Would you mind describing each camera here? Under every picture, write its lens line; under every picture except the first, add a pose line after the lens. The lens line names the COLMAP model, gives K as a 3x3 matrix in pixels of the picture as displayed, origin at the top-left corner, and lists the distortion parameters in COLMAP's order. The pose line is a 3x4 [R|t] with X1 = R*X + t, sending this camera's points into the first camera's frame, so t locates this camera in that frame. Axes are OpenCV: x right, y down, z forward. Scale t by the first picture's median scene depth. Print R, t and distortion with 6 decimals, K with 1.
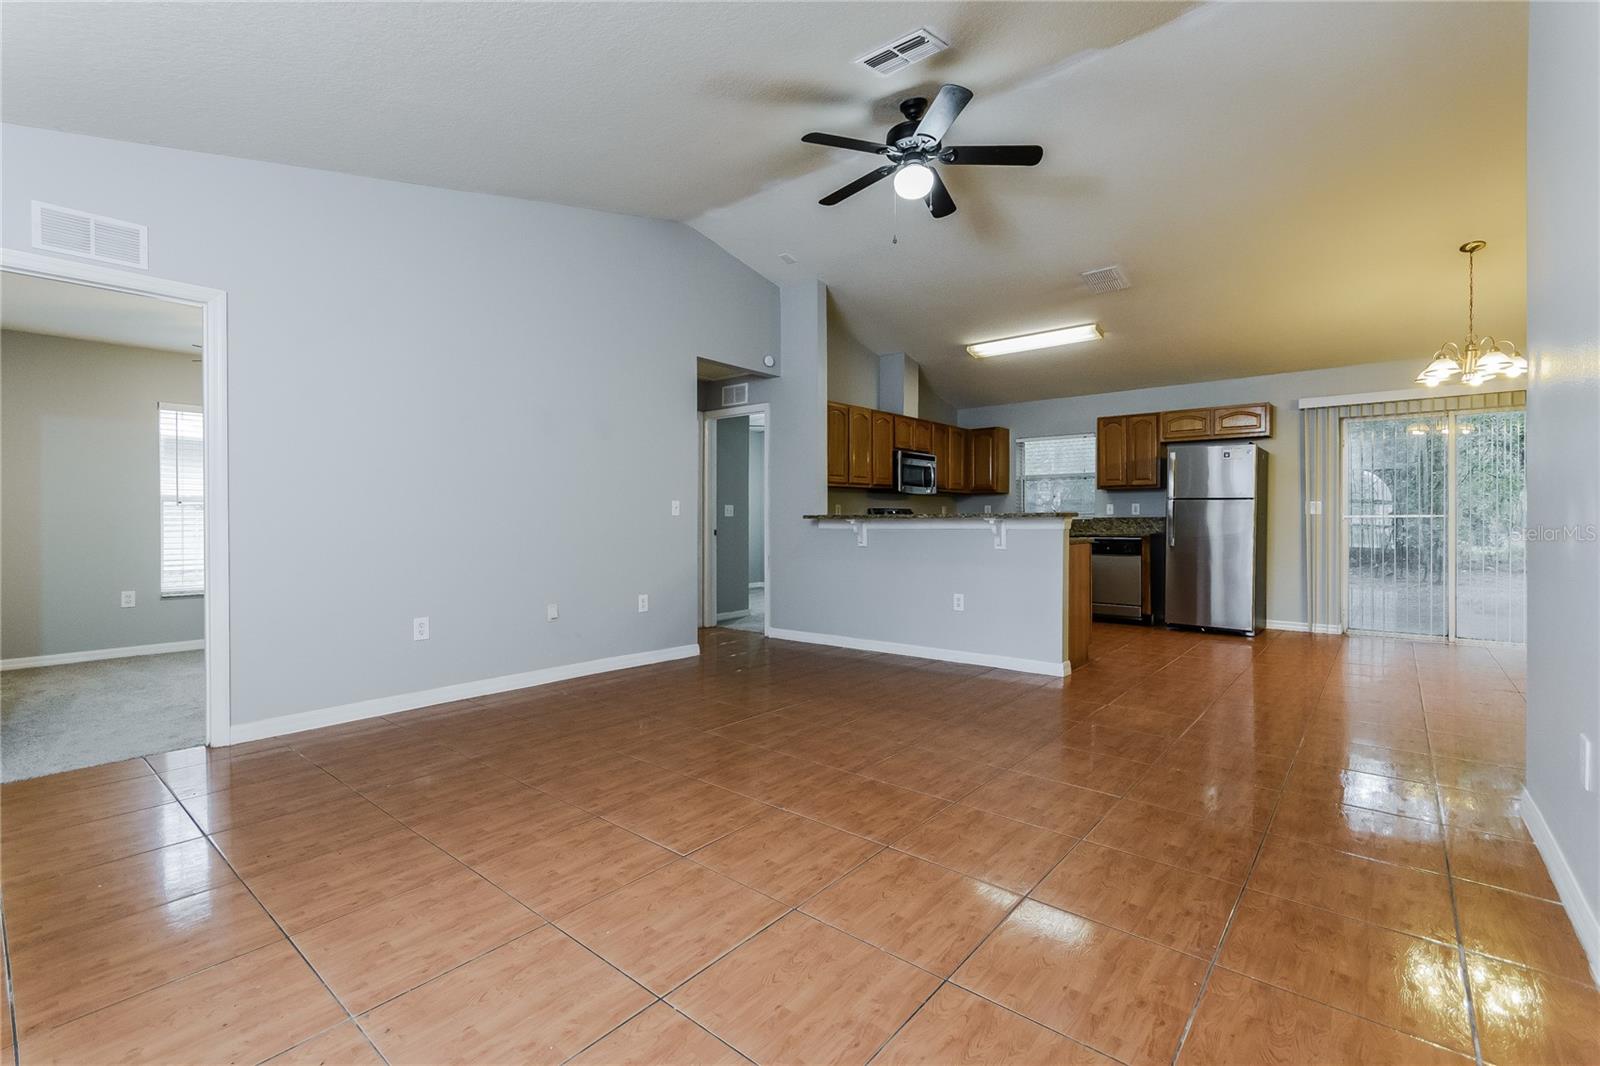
lens RADIAL K [[693.4, 0, 789.3], [0, 693.4, 525.7], [0, 0, 1]] dist [-0.004988, 0.002150]
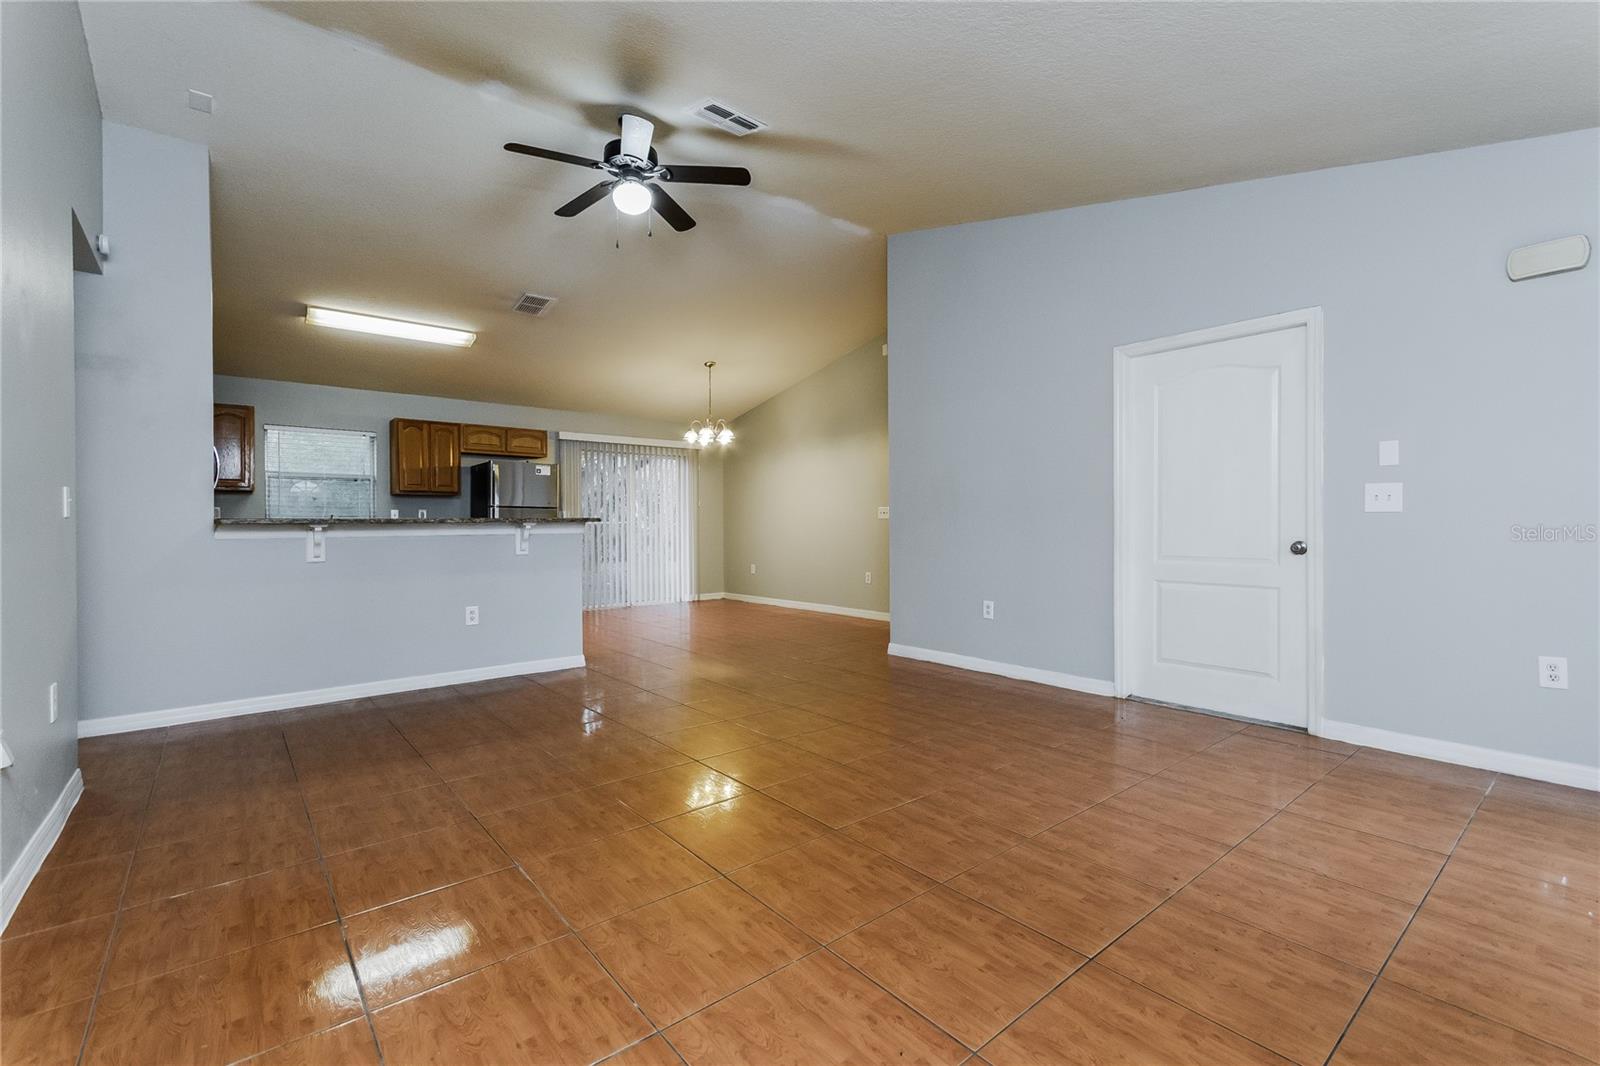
lens RADIAL K [[693.4, 0, 812.3], [0, 693.4, 524.9], [0, 0, 1]] dist [-0.004988, 0.002150]
pose [[0.182864, -0.002138, 0.983136, -0.517890], [0.014576, 0.999894, -0.000536, -0.002099], [-0.983030, 0.014428, 0.182876, 0.357982]]
